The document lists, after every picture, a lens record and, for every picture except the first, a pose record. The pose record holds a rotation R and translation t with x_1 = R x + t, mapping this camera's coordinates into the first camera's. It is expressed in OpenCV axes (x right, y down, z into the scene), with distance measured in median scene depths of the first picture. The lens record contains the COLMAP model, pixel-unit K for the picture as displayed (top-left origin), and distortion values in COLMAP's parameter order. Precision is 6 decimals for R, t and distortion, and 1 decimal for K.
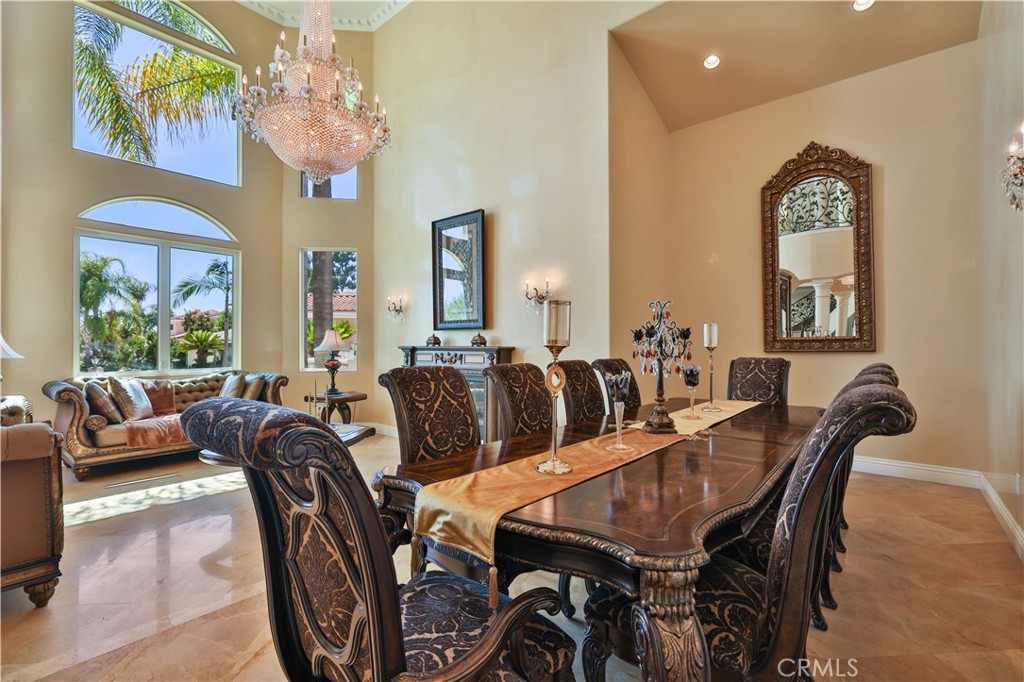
lens RADIAL K [[465.4, 0, 516.0], [0, 465.4, 340.7], [0, 0, 1]] dist [0.000864, -0.000401]
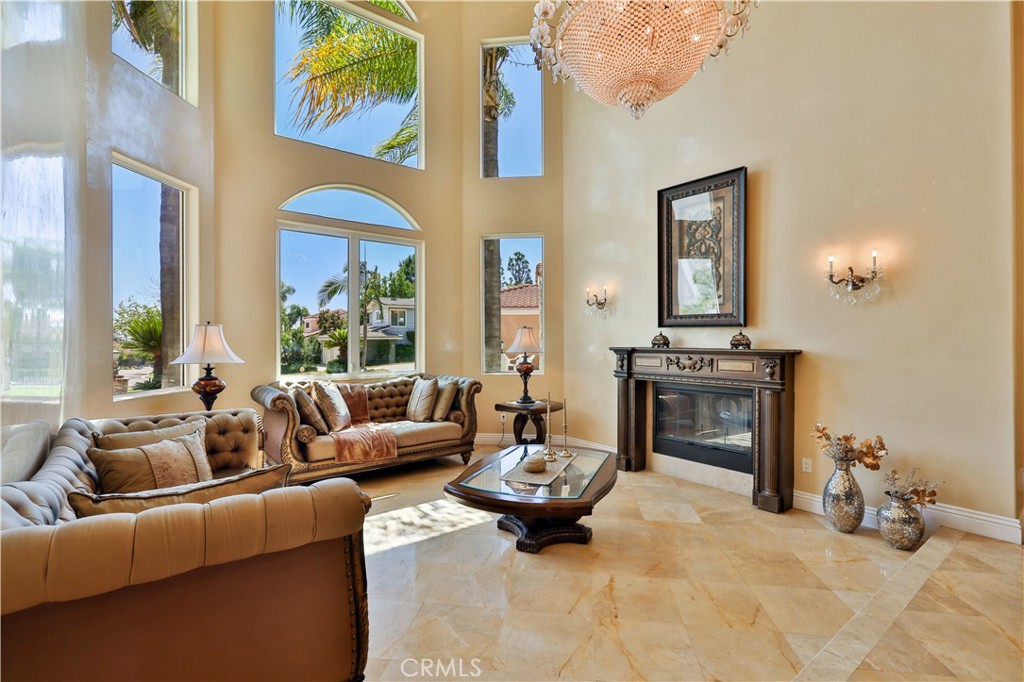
lens RADIAL K [[465.4, 0, 505.7], [0, 465.4, 339.4], [0, 0, 1]] dist [0.000864, -0.000401]
pose [[0.976206, -0.000918, -0.216843, -0.273308], [0.002358, 0.999977, 0.006384, -0.008507], [0.216832, -0.006743, 0.976186, 0.172586]]
